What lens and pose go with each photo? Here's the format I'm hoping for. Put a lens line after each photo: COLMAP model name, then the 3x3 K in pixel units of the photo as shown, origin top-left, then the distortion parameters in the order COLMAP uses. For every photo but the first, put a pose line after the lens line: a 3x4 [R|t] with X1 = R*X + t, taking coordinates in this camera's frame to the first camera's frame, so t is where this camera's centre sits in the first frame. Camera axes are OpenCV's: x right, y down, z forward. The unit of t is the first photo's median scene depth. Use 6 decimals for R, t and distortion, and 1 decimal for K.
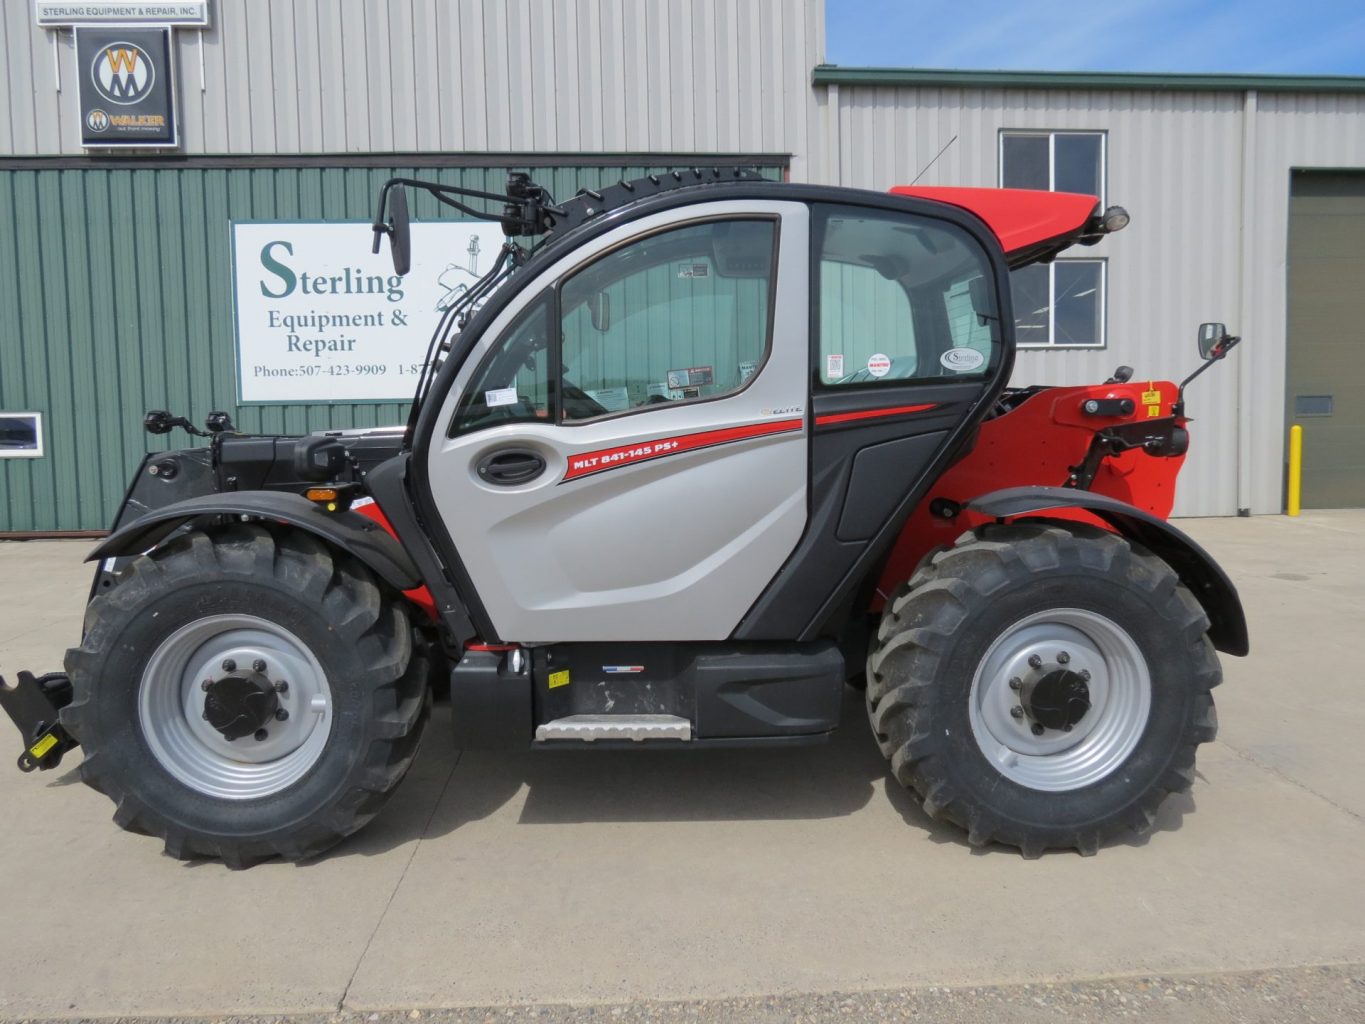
lens RADIAL K [[965.8, 0, 679.8], [0, 965.8, 513.9], [0, 0, 1]] dist [-0.036877, 0.020209]
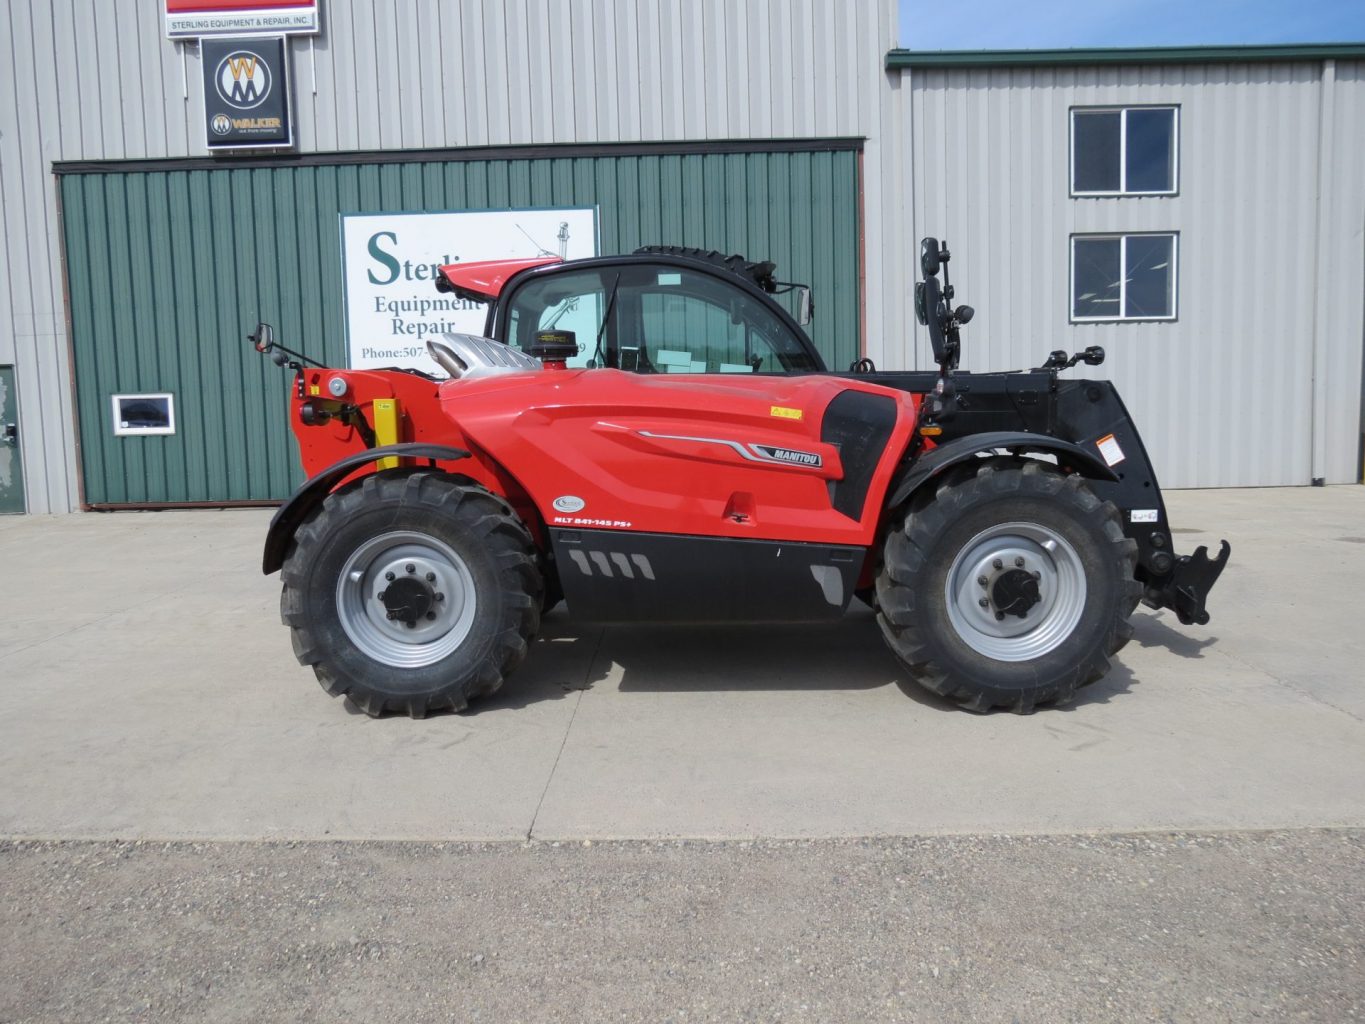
lens RADIAL K [[965.8, 0, 678.4], [0, 965.8, 510.4], [0, 0, 1]] dist [-0.036877, 0.020209]
pose [[0.997464, -0.001422, -0.071152, -0.037730], [0.002618, 0.999857, 0.016722, 0.033305], [0.071118, -0.016865, 0.997325, -0.171961]]
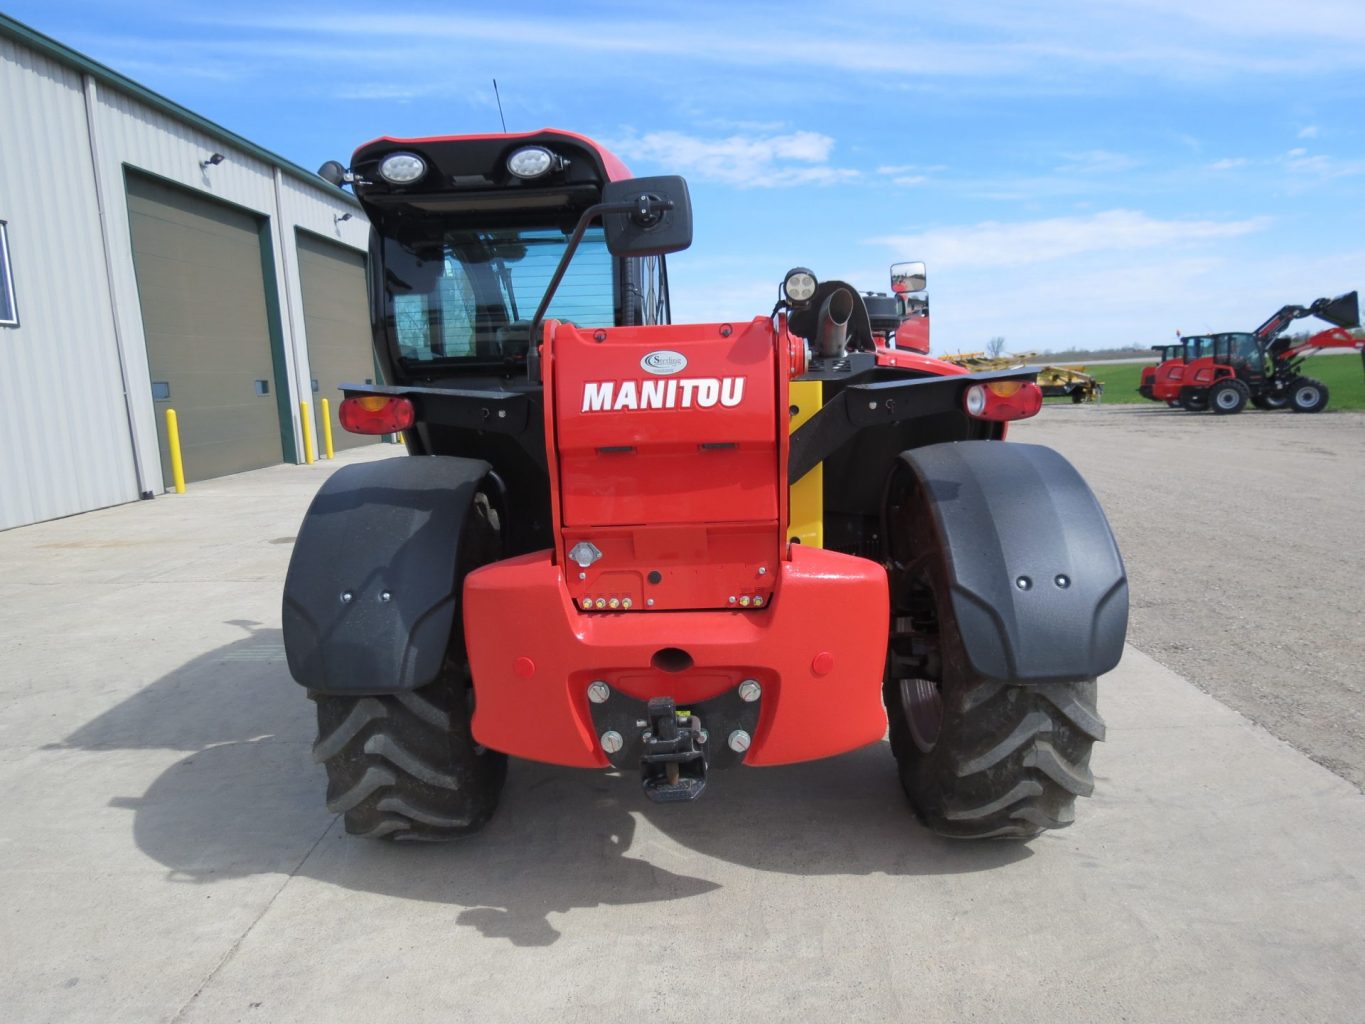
lens RADIAL K [[965.8, 0, 677.2], [0, 965.8, 508.0], [0, 0, 1]] dist [-0.036877, 0.020209]
pose [[0.086861, -0.125087, 0.988336, -1.237448], [0.130177, 0.985005, 0.113225, -0.096836], [-0.987679, 0.118824, 0.101842, 1.094681]]
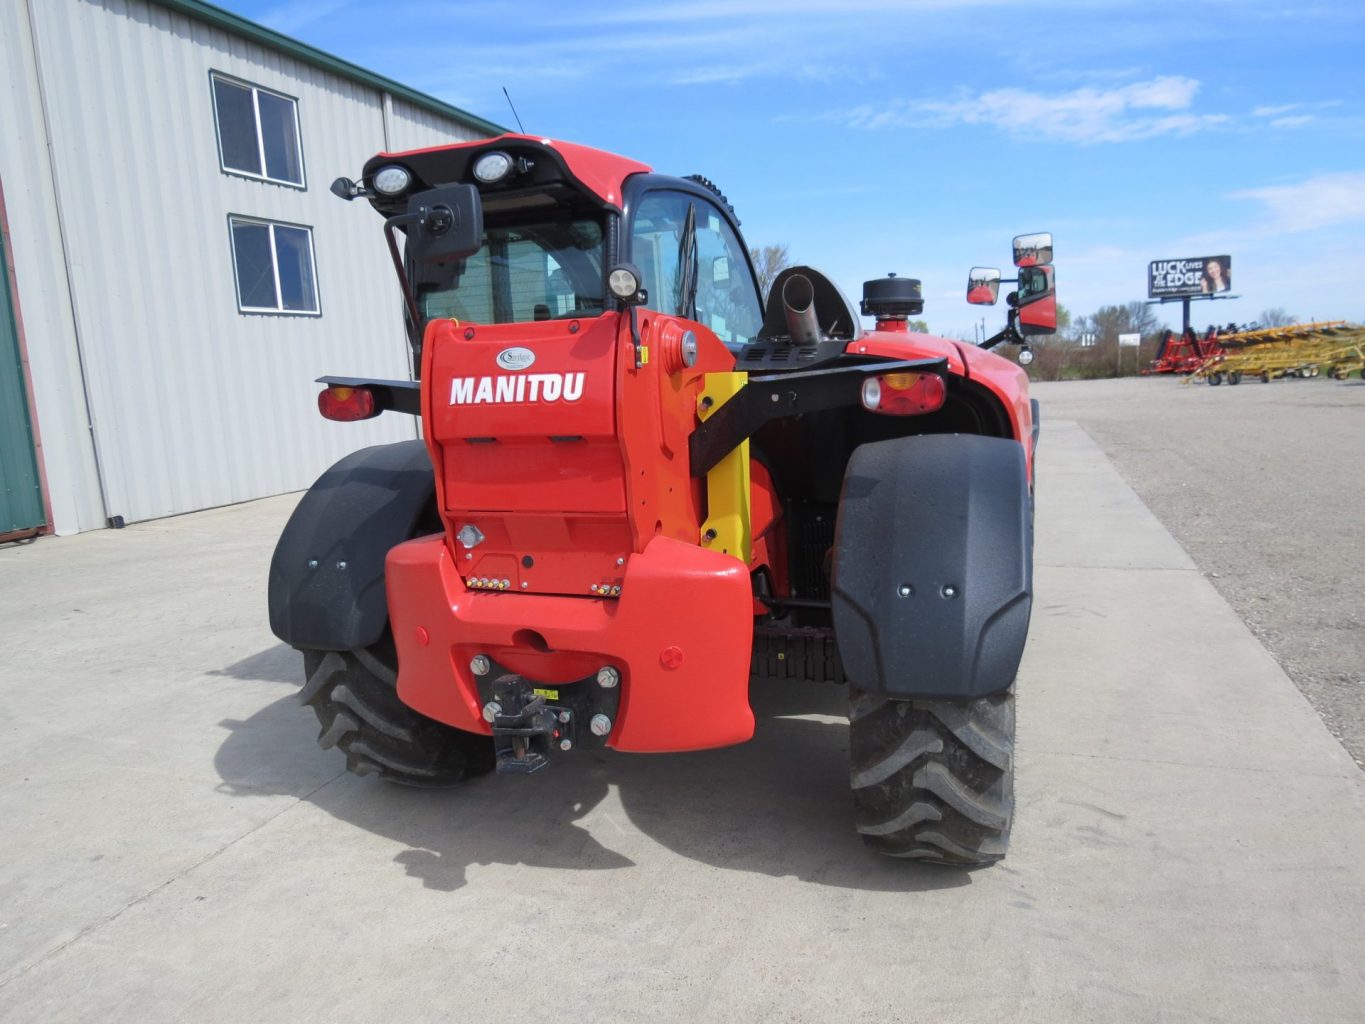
lens RADIAL K [[965.8, 0, 680.9], [0, 965.8, 506.9], [0, 0, 1]] dist [-0.036877, 0.020209]
pose [[0.391640, -0.139237, 0.909523, -1.180087], [0.126681, 0.987230, 0.096584, -0.071402], [-0.911356, 0.077393, 0.404277, 0.816393]]
